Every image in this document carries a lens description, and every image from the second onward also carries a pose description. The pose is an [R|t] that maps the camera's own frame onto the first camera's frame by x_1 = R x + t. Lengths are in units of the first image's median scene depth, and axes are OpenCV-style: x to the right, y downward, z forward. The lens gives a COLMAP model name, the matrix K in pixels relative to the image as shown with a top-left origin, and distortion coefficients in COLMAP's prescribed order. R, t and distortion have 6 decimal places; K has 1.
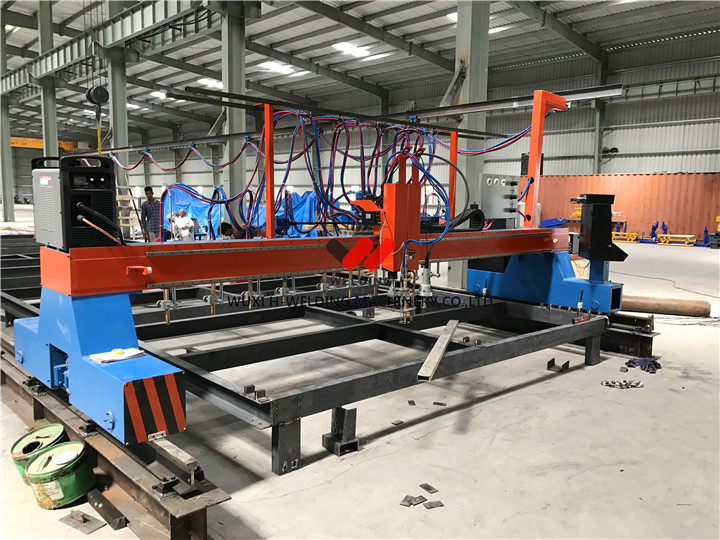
lens RADIAL K [[595.0, 0, 360.5], [0, 595.0, 271.5], [0, 0, 1]] dist [0.007659, -0.008477]
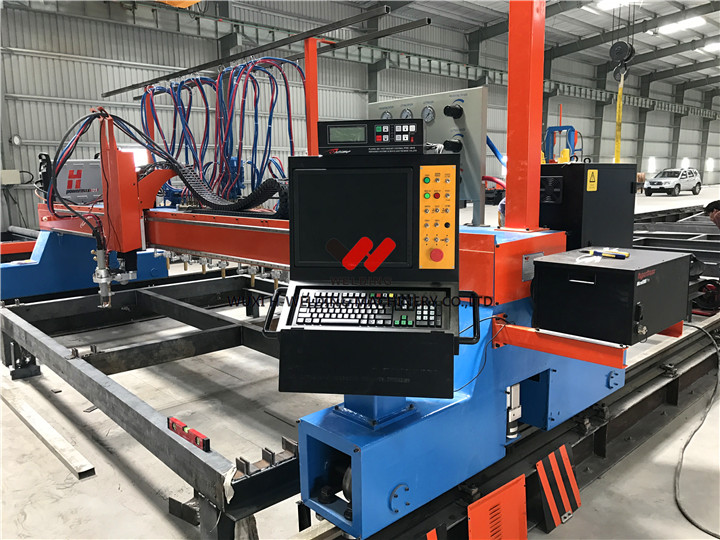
lens RADIAL K [[595.0, 0, 361.4], [0, 595.0, 272.8], [0, 0, 1]] dist [0.007659, -0.008477]
pose [[-0.004762, 0.145717, -0.989315, 1.073527], [-0.097209, 0.984573, 0.145486, -0.150628], [0.995253, 0.096863, 0.009476, 1.534346]]
